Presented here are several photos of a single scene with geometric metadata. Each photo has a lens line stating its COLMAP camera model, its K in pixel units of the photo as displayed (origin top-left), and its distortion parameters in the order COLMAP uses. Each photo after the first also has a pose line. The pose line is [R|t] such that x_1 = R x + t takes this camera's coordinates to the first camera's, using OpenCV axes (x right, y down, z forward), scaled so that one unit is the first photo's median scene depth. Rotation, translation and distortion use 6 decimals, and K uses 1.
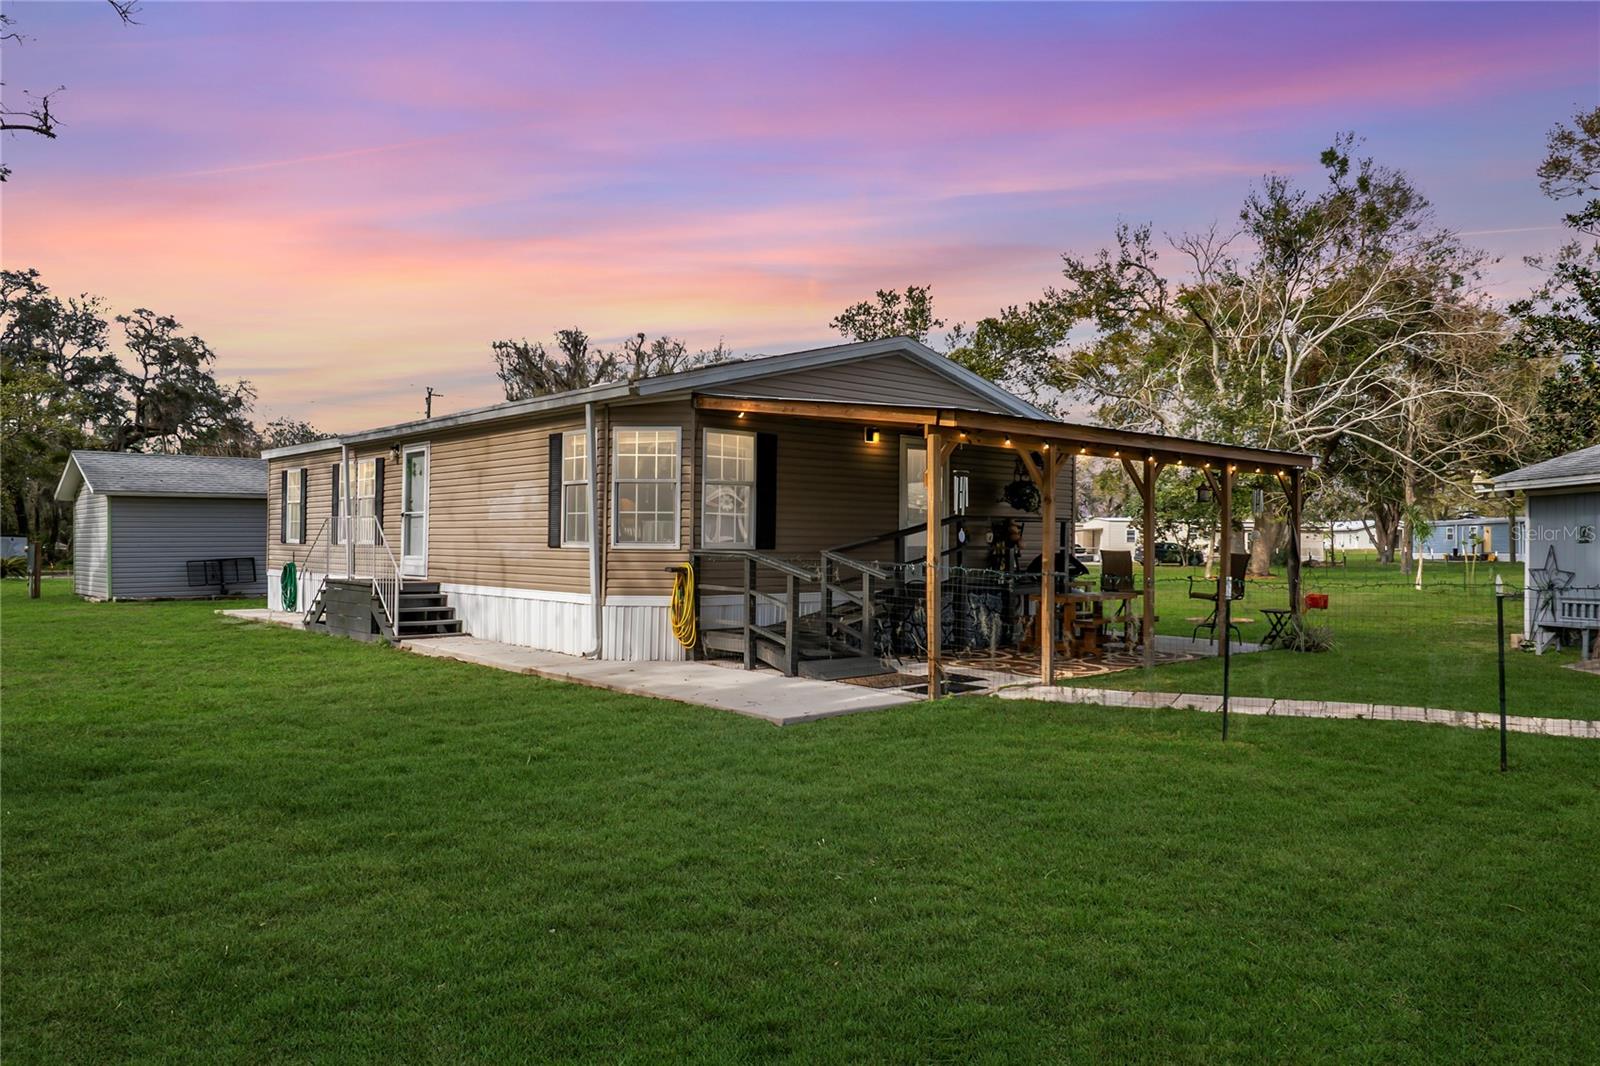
lens RADIAL K [[1117.5, 0, 806.9], [0, 1117.5, 530.3], [0, 0, 1]] dist [-0.038612, 0.004005]
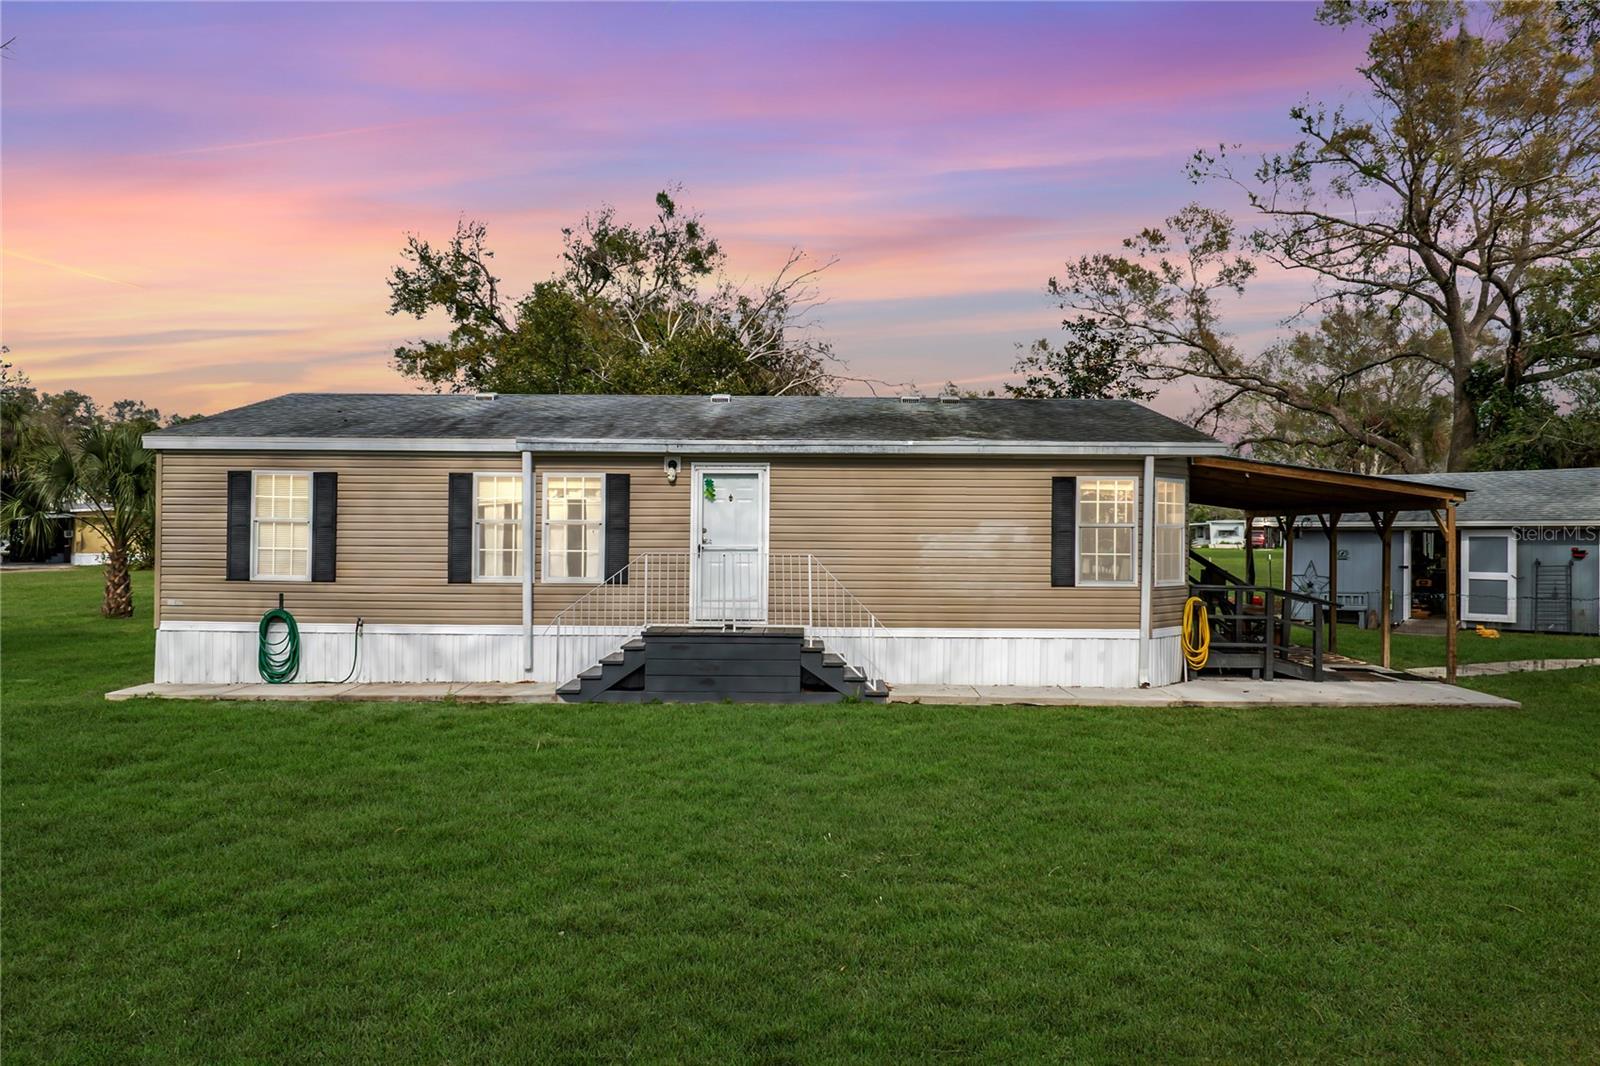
lens RADIAL K [[1117.5, 0, 806.9], [0, 1117.5, 530.3], [0, 0, 1]] dist [-0.038612, 0.004005]
pose [[0.668883, -0.001244, 0.743367, -1.092070], [-0.010420, 0.999885, 0.011049, -0.043272], [-0.743295, -0.015136, 0.668793, 0.458698]]
